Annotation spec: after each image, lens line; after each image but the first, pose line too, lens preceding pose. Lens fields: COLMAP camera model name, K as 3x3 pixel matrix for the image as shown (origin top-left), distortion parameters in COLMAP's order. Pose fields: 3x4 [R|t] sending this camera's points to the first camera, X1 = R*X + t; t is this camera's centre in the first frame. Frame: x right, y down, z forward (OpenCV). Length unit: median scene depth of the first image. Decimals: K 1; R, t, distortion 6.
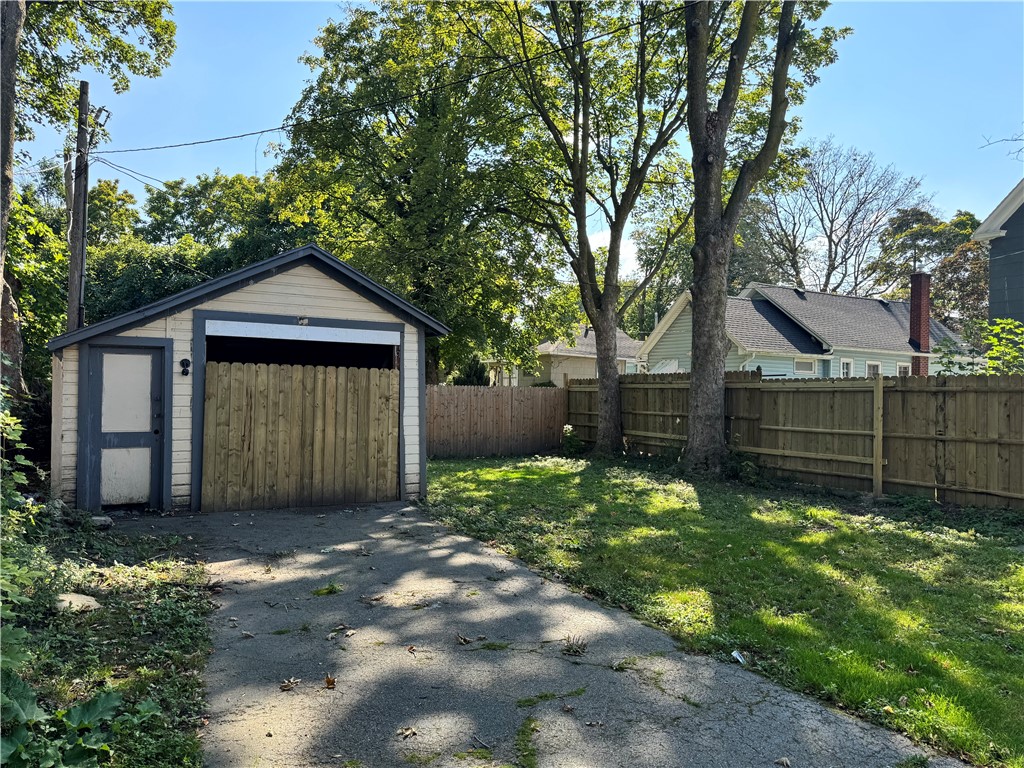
lens RADIAL K [[720.3, 0, 510.3], [0, 720.3, 383.5], [0, 0, 1]] dist [0.100695, -0.140265]
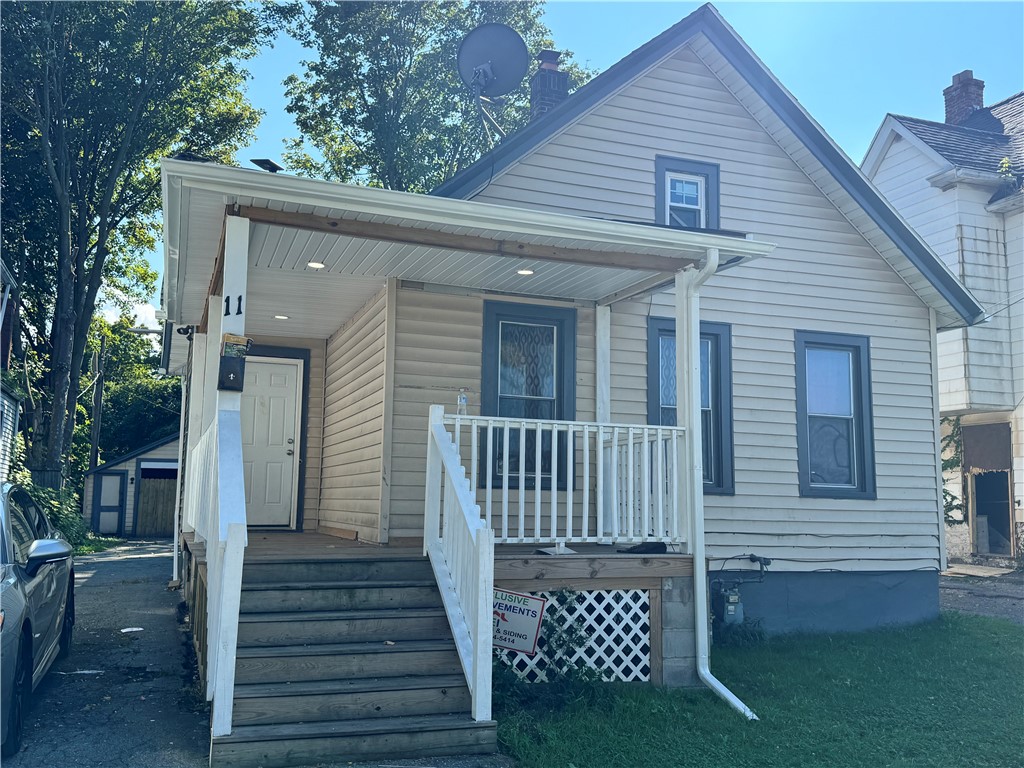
lens RADIAL K [[927.2, 0, 513.5], [0, 927.2, 377.3], [0, 0, 1]] dist [0.005467, -0.002541]
pose [[0.993582, -0.021989, -0.110952, 0.951790], [0.008323, 0.992476, -0.122158, 0.020353], [0.112803, 0.120451, 0.986290, -1.599451]]
